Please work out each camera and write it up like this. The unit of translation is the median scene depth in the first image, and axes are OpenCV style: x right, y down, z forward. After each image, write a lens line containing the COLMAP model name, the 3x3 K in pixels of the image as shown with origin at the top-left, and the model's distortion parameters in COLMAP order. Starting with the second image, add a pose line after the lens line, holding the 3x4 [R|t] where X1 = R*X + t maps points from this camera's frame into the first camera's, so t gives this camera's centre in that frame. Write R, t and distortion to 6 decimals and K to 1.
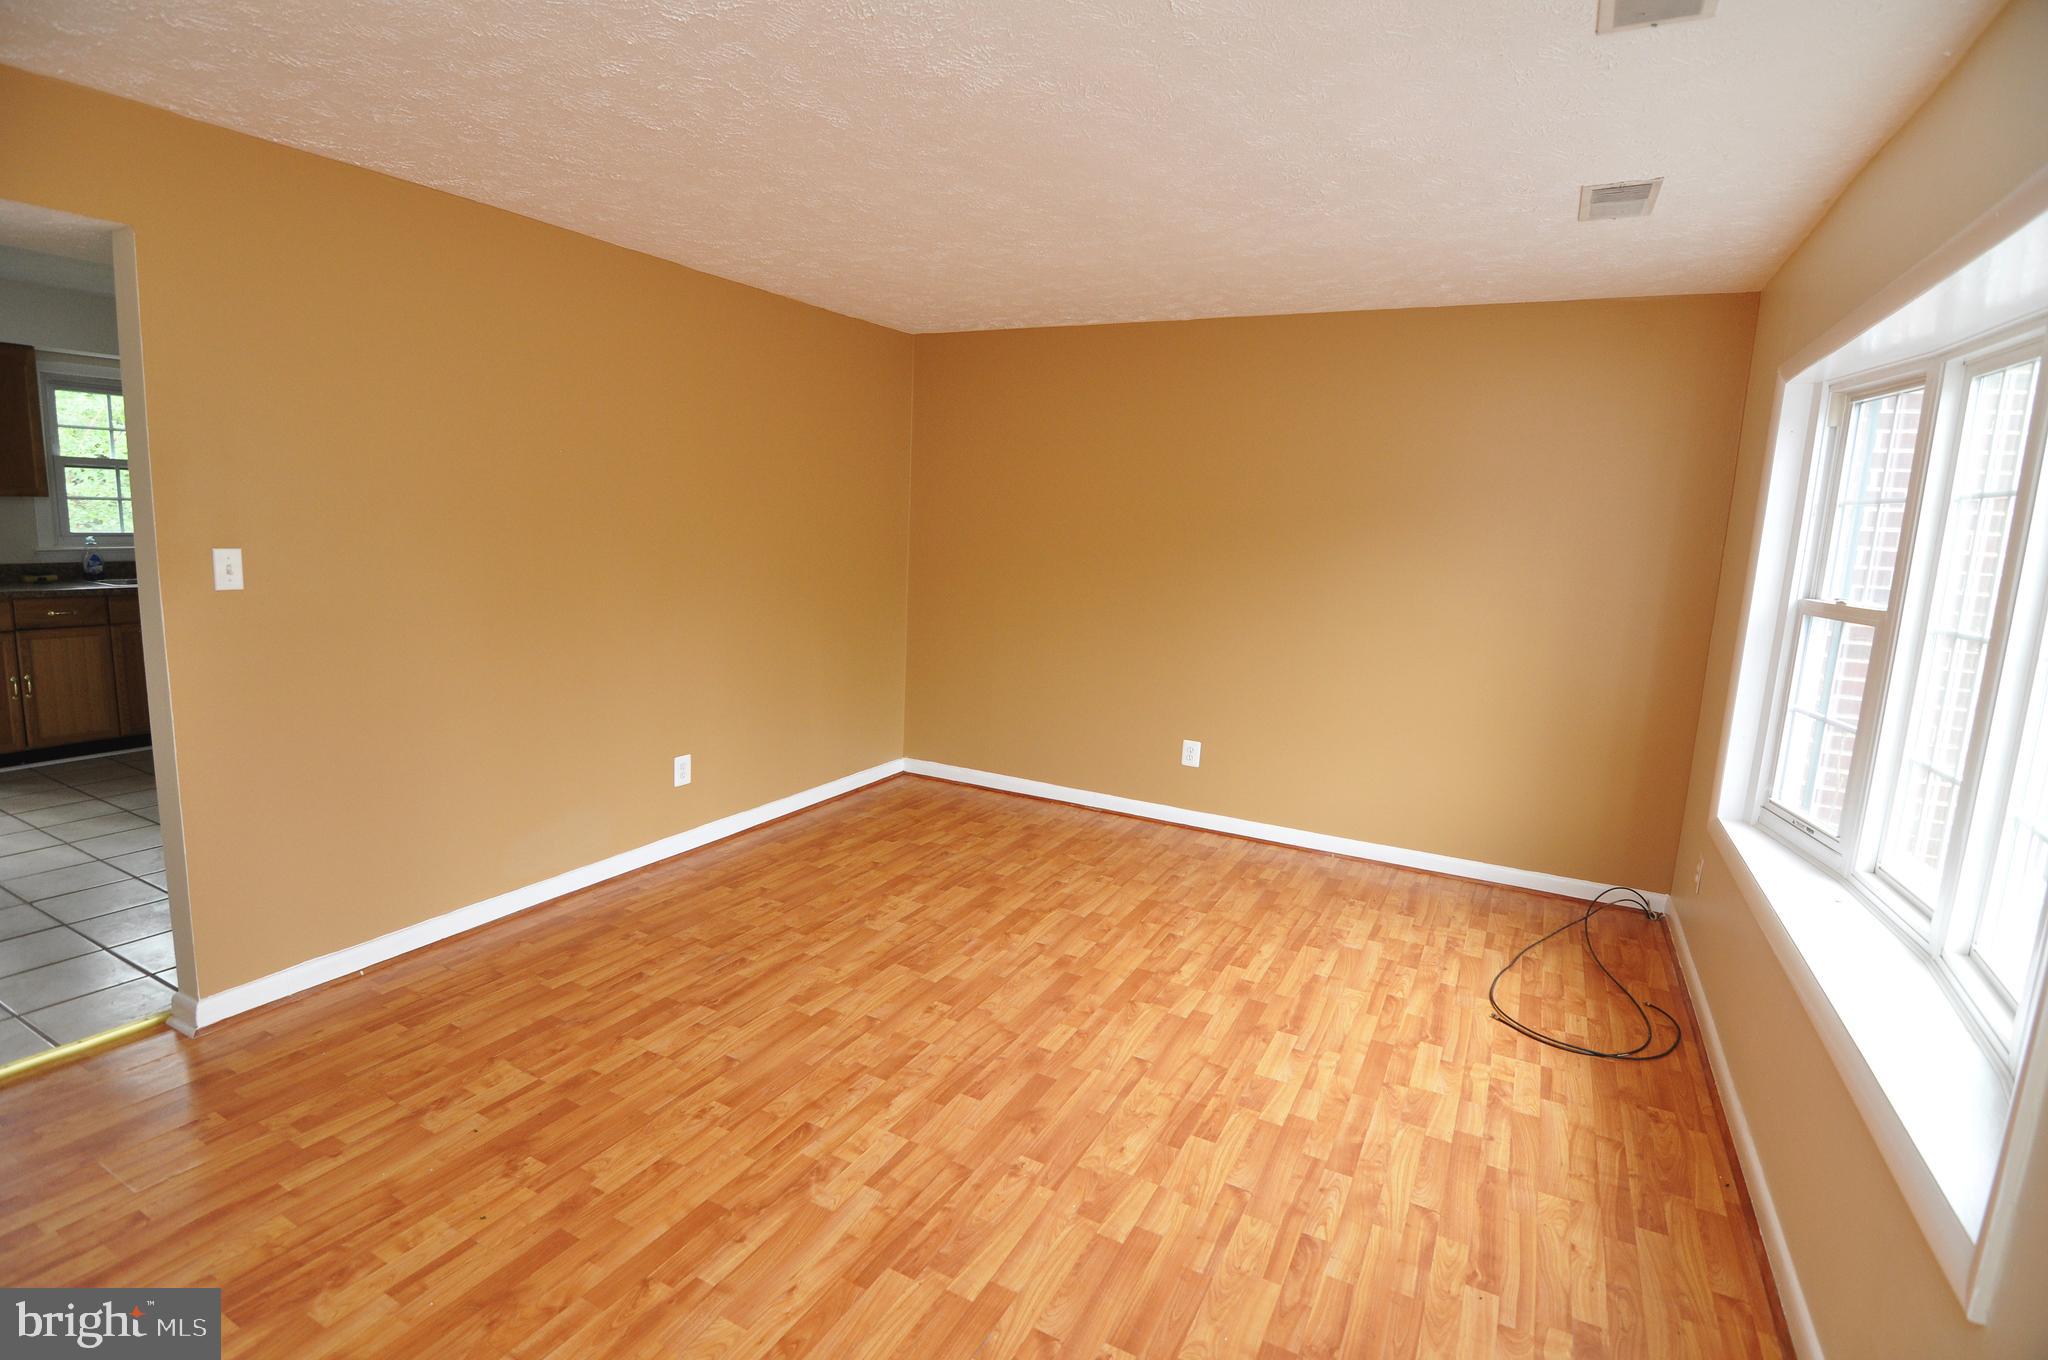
lens RADIAL K [[988.4, 0, 1008.2], [0, 988.4, 682.2], [0, 0, 1]] dist [-0.004151, -0.010882]
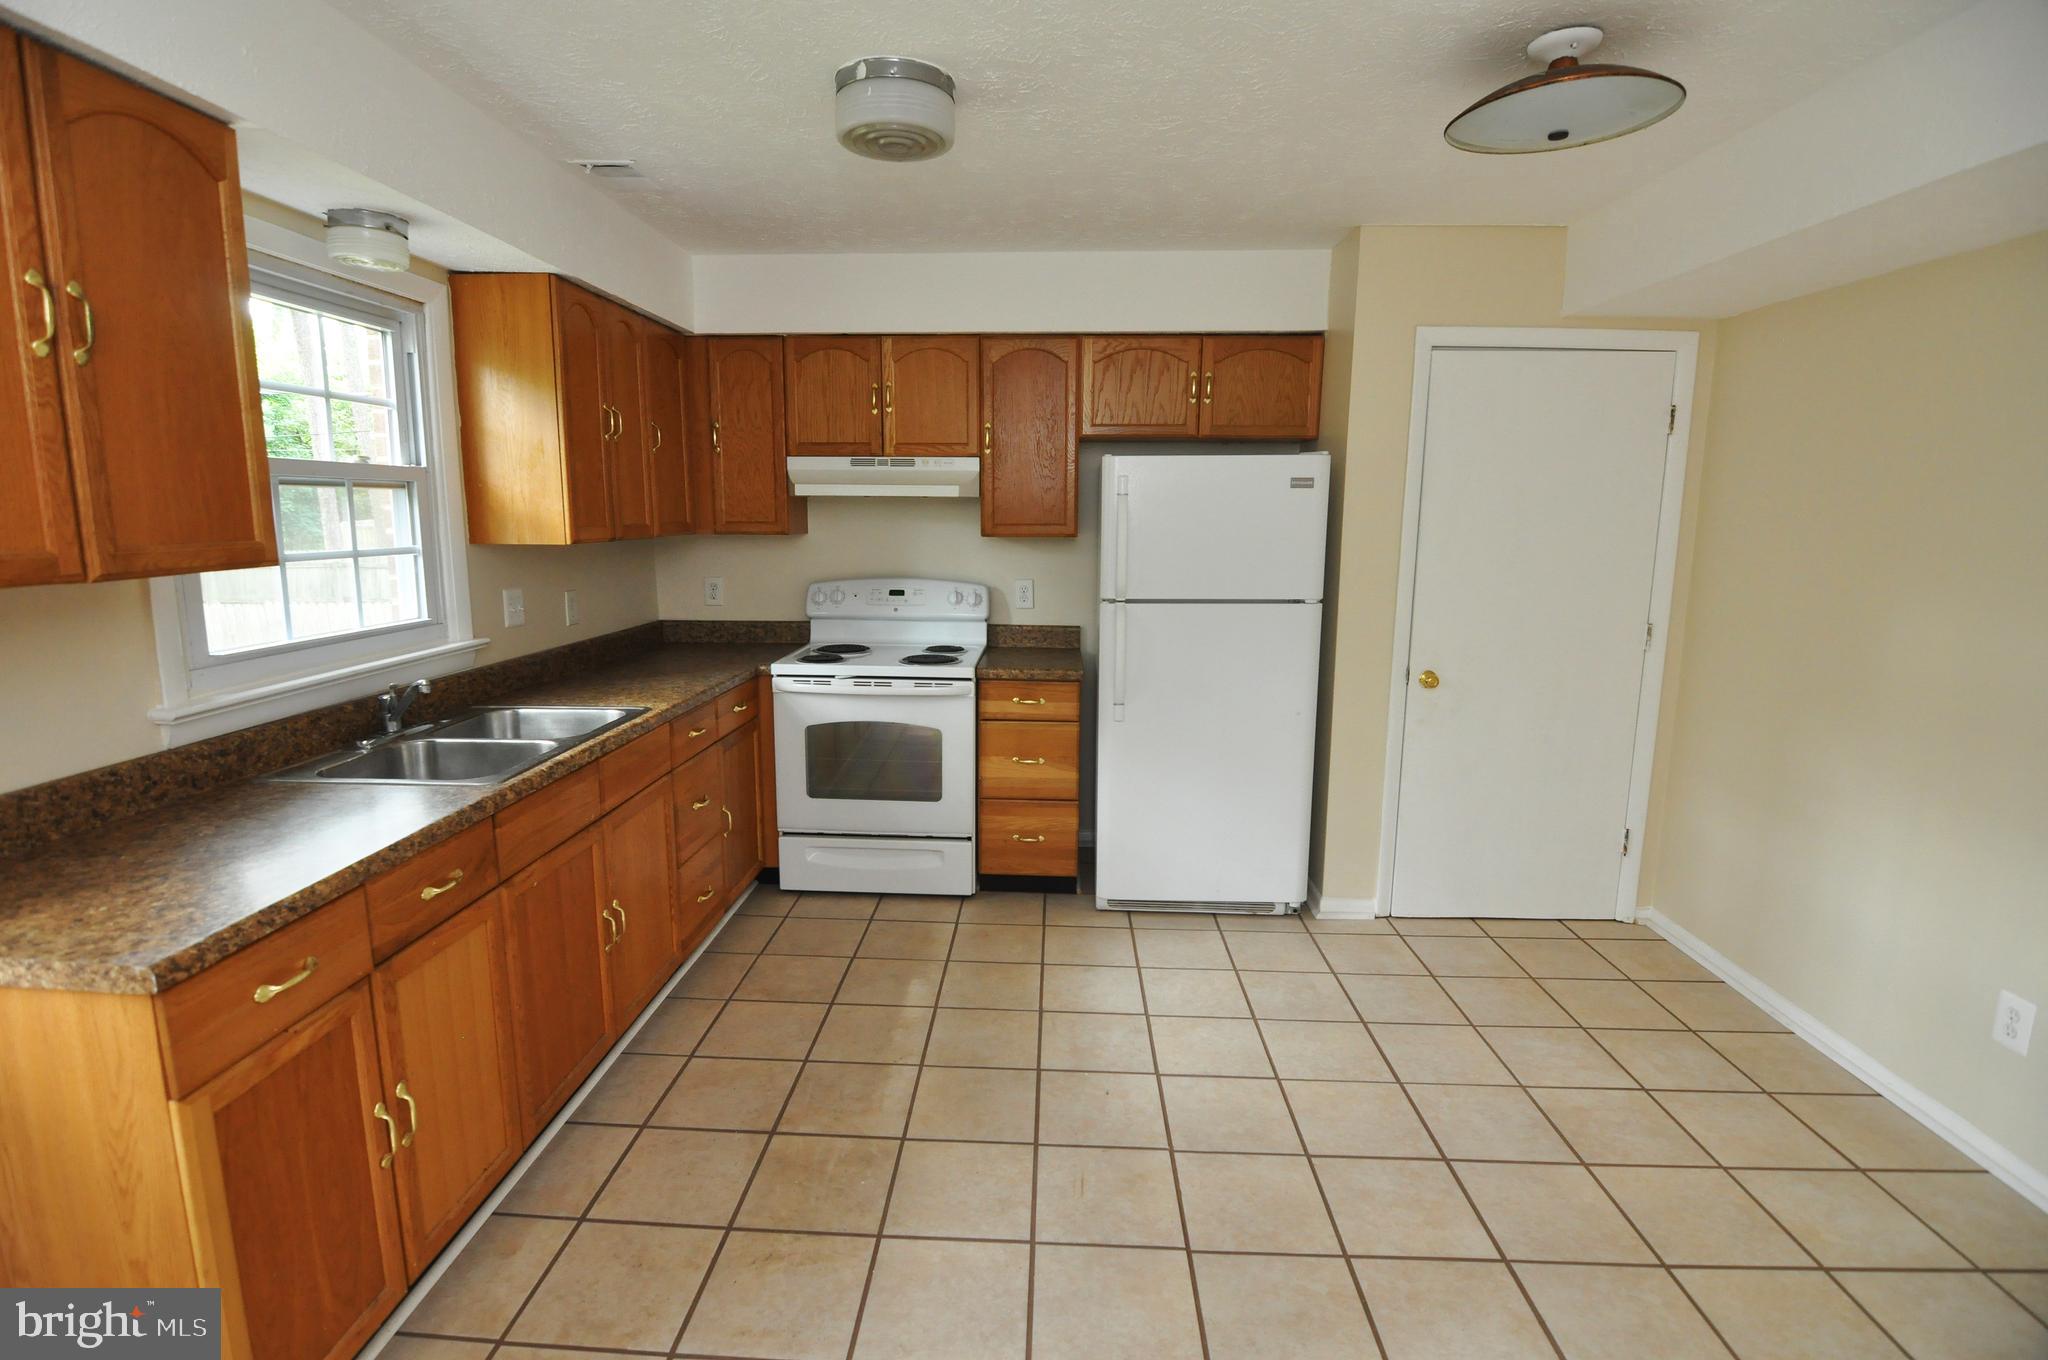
lens RADIAL K [[988.4, 0, 1017.9], [0, 988.4, 680.8], [0, 0, 1]] dist [-0.004151, -0.010882]
pose [[0.898639, -0.113132, 0.423849, -1.382965], [0.106599, 0.993530, 0.039179, -0.205963], [-0.425539, 0.009974, 0.904885, 0.863569]]
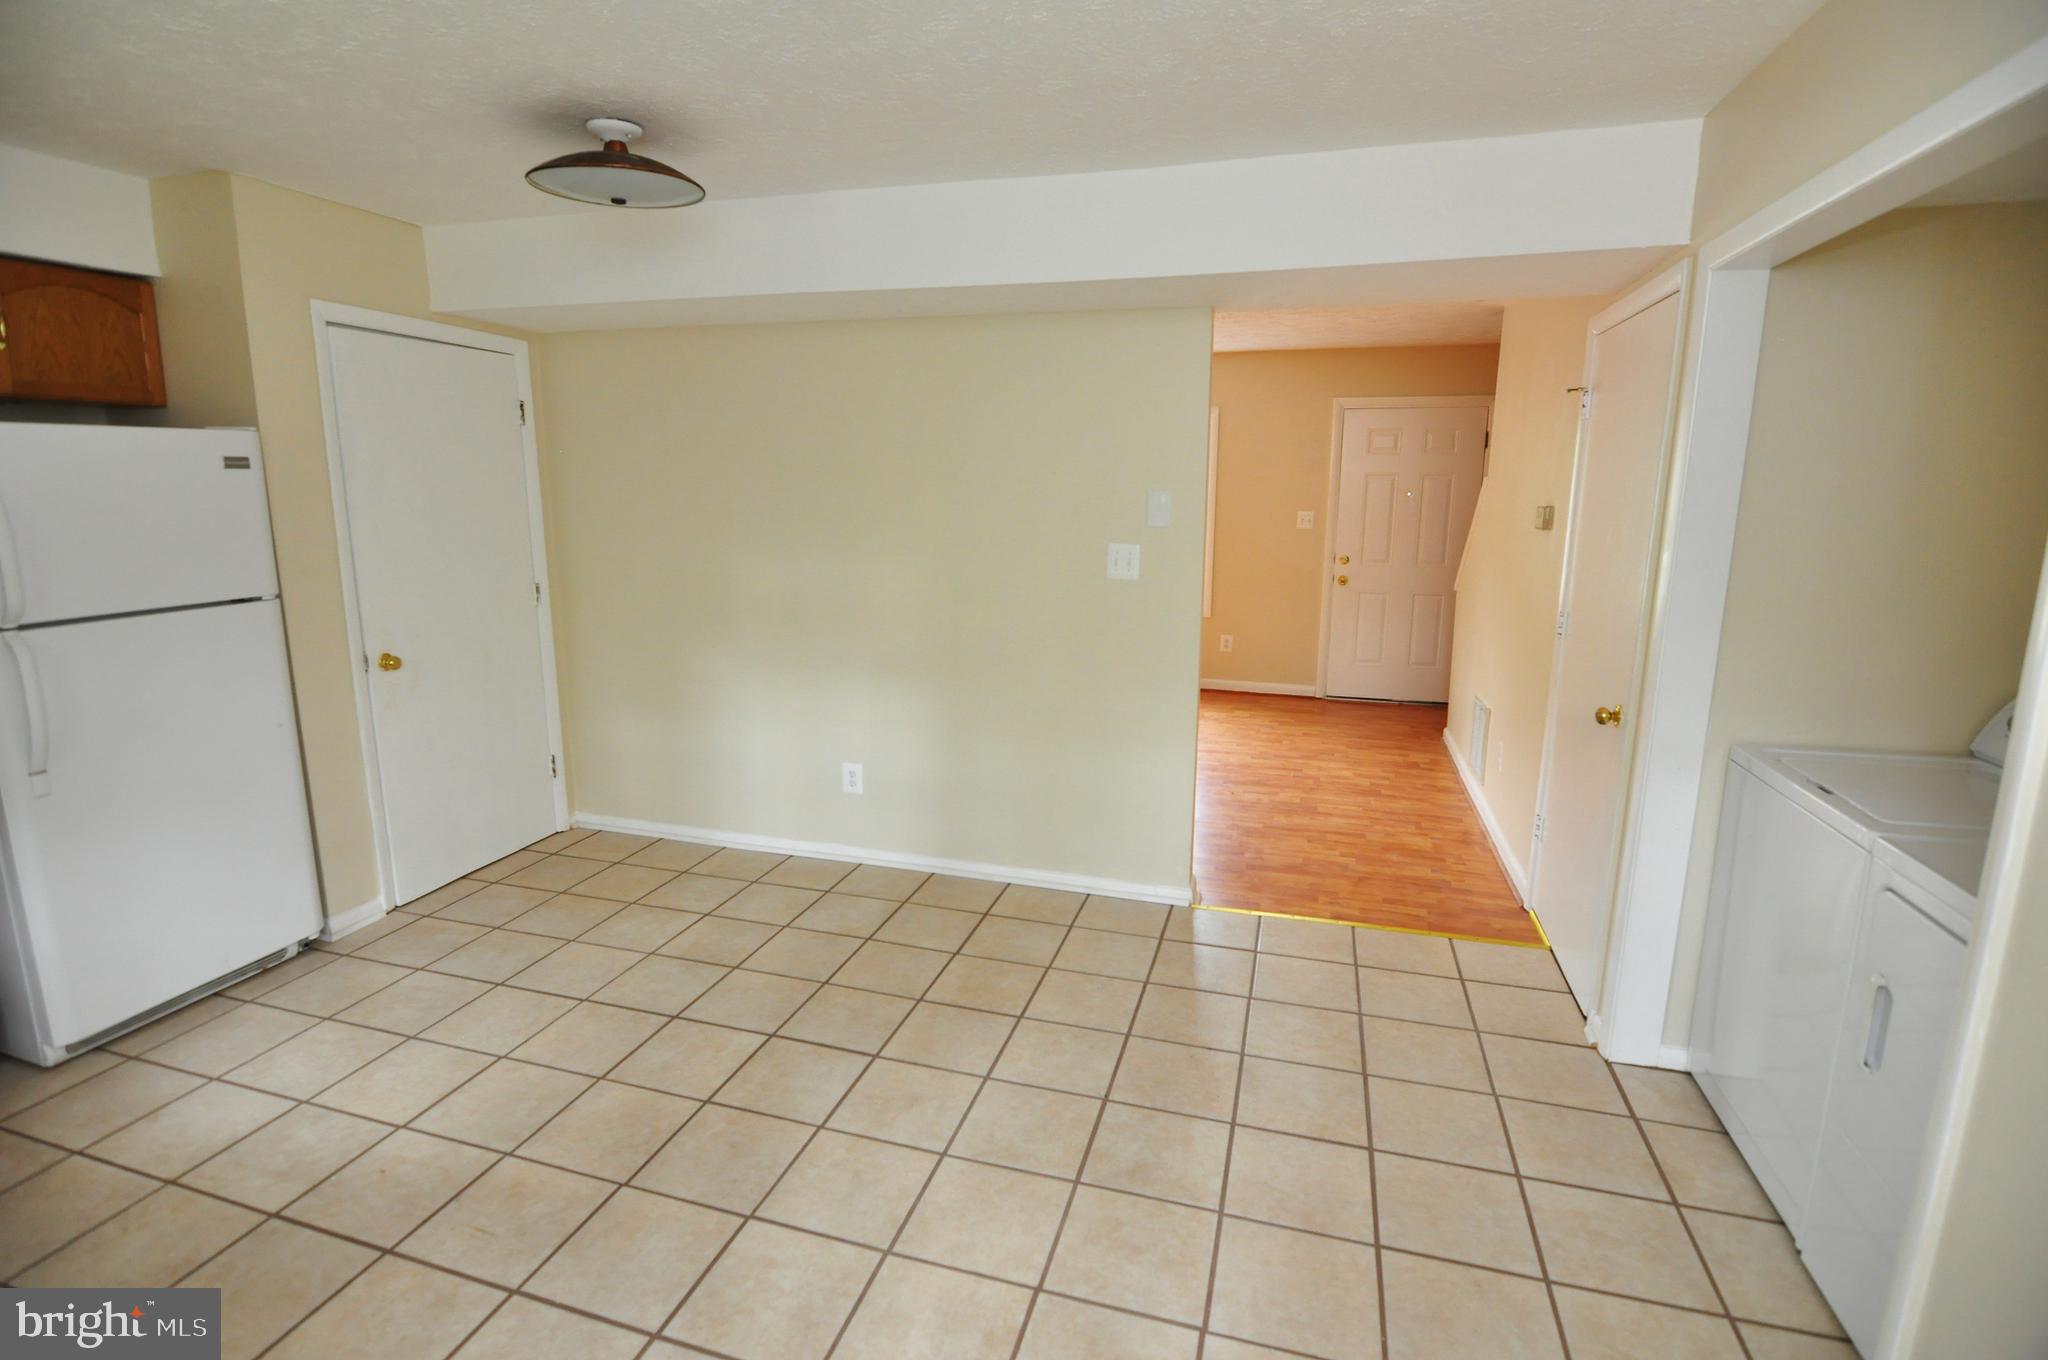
lens RADIAL K [[988.4, 0, 1010.9], [0, 988.4, 670.4], [0, 0, 1]] dist [-0.004151, -0.010882]
pose [[-0.198273, -0.228894, 0.953045, -1.672942], [0.148440, 0.954122, 0.260034, -0.284679], [-0.968841, 0.193028, -0.155200, 1.156510]]
